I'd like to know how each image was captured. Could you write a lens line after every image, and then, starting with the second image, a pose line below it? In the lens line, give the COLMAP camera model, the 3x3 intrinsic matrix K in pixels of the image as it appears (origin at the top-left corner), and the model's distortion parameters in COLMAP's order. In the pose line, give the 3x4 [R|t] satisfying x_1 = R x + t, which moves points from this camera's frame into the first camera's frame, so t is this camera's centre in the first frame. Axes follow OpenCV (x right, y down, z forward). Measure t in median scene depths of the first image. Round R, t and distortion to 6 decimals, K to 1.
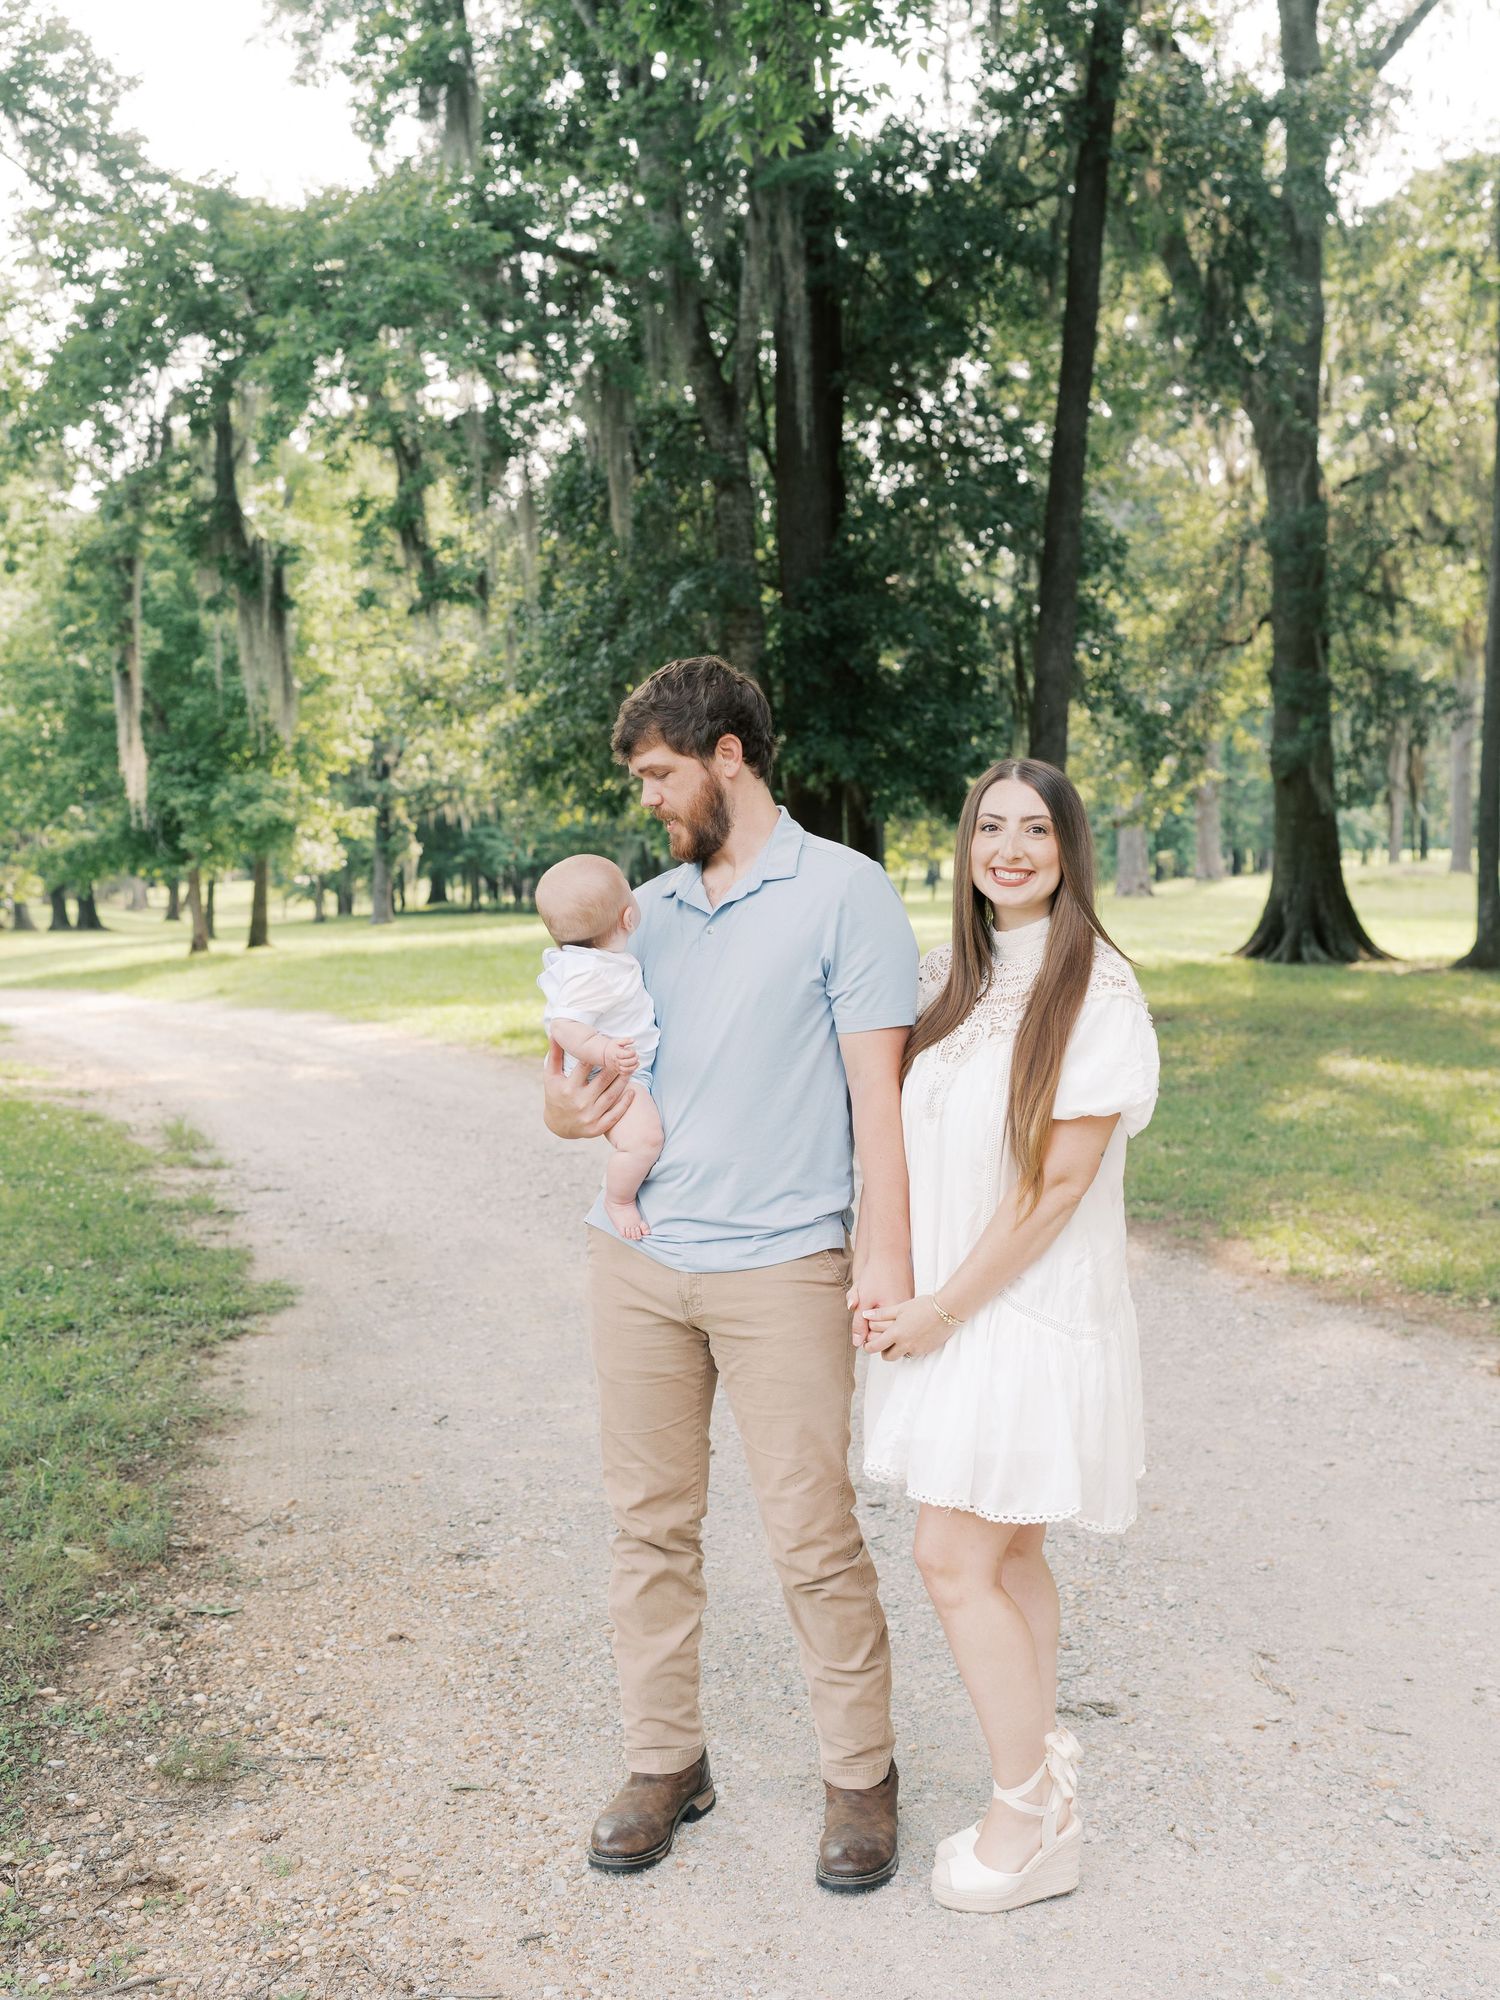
lens RADIAL K [[2176.9, 0, 739.9], [0, 2176.9, 1051.1], [0, 0, 1]] dist [-0.007629, 0.005004]
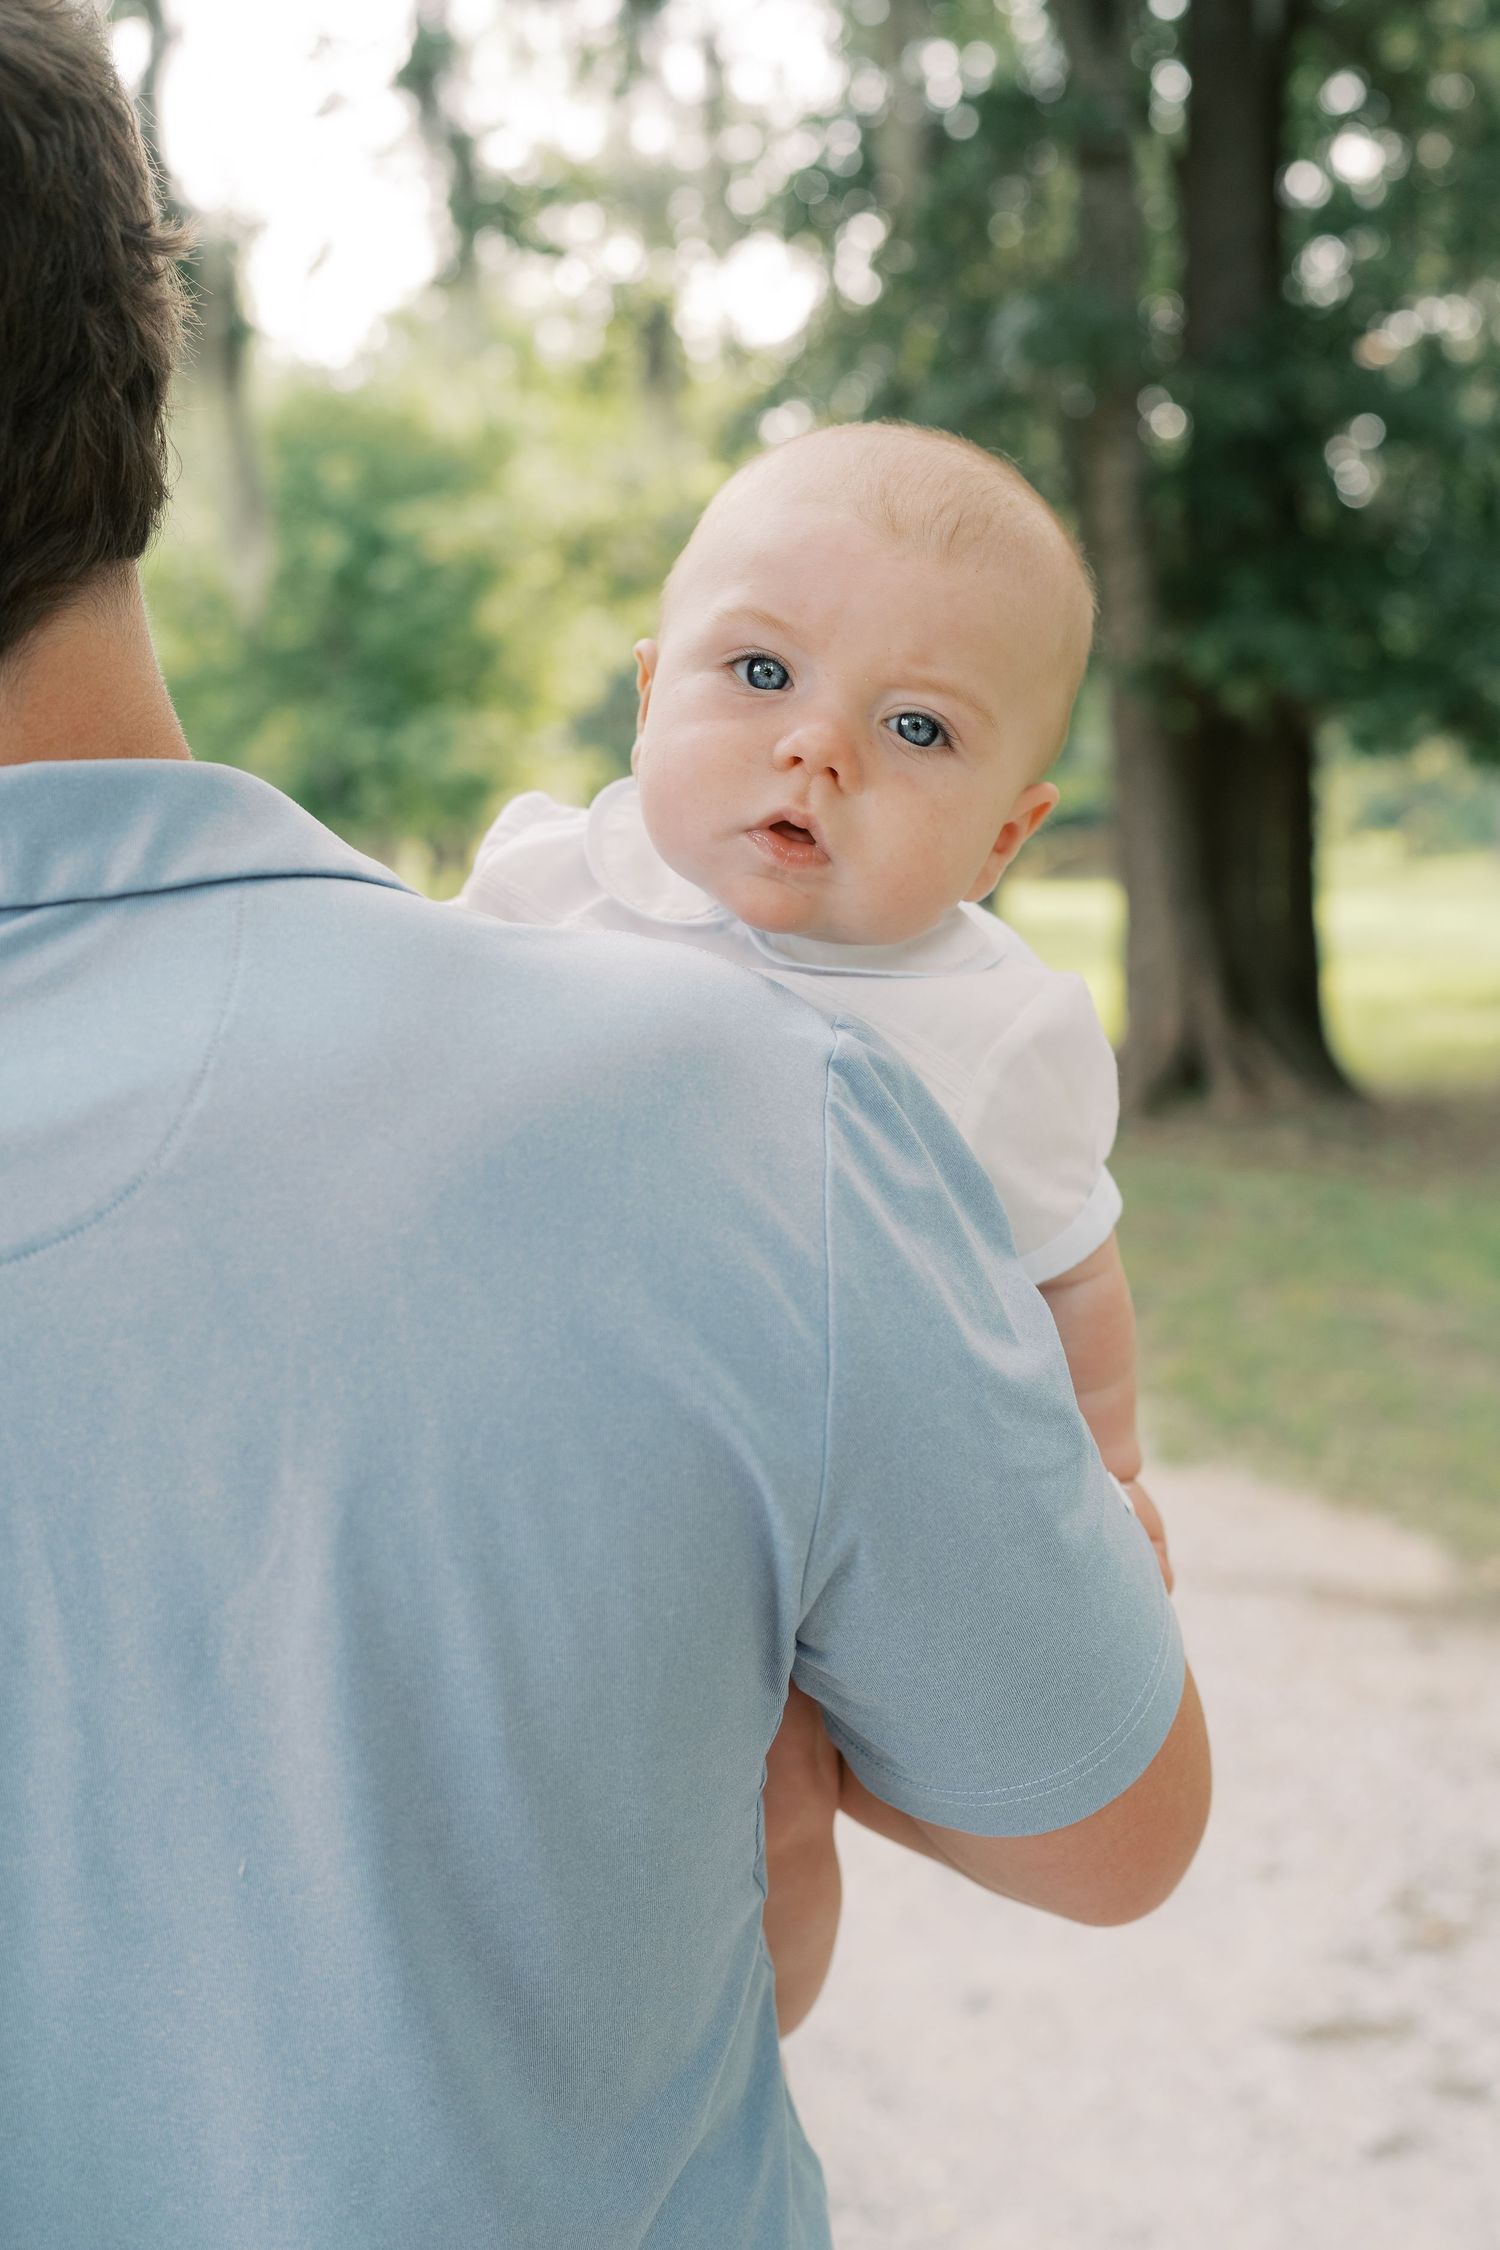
lens RADIAL K [[2300.8, 0, 747.0], [0, 2300.8, 1071.1], [0, 0, 1]] dist [0.001948, 0.014979]
pose [[0.992055, 0.023728, -0.123550, -0.014701], [-0.021439, 0.999574, 0.019828, -0.033163], [0.123968, -0.017021, 0.992140, 0.363624]]
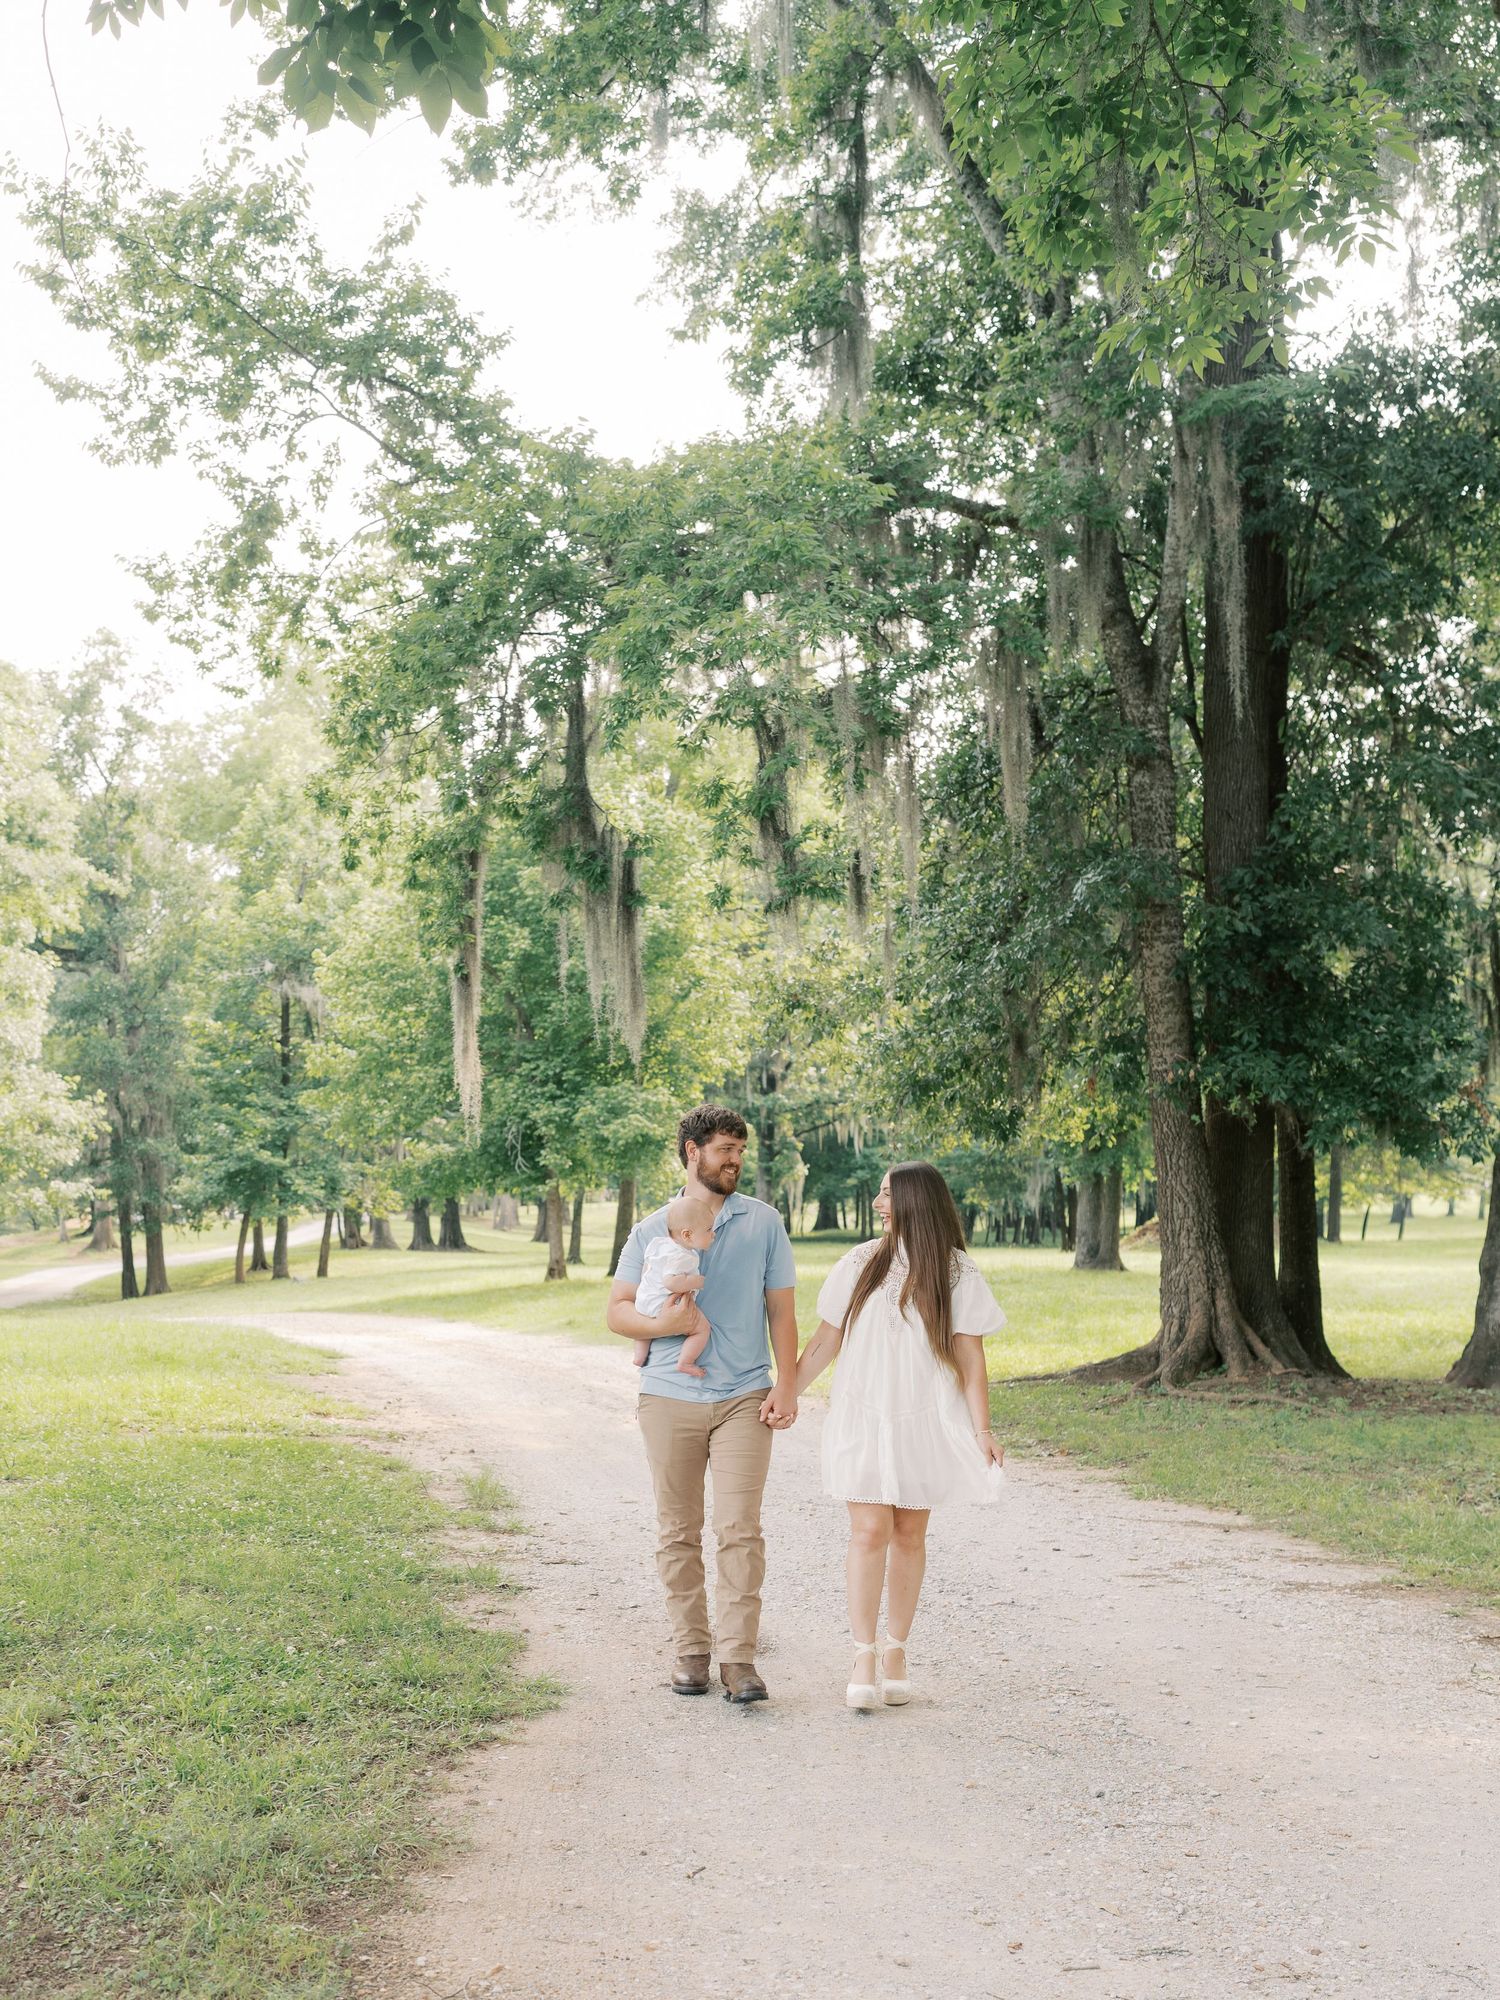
lens RADIAL K [[2429.2, 0, 643.7], [0, 2429.2, 1257.7], [0, 0, 1]] dist [0.003213, -0.002155]
pose [[0.976833, 0.026972, -0.212297, 0.009542], [-0.038989, 0.997853, -0.052625, -0.004206], [0.210422, 0.059683, 0.975787, 0.022624]]
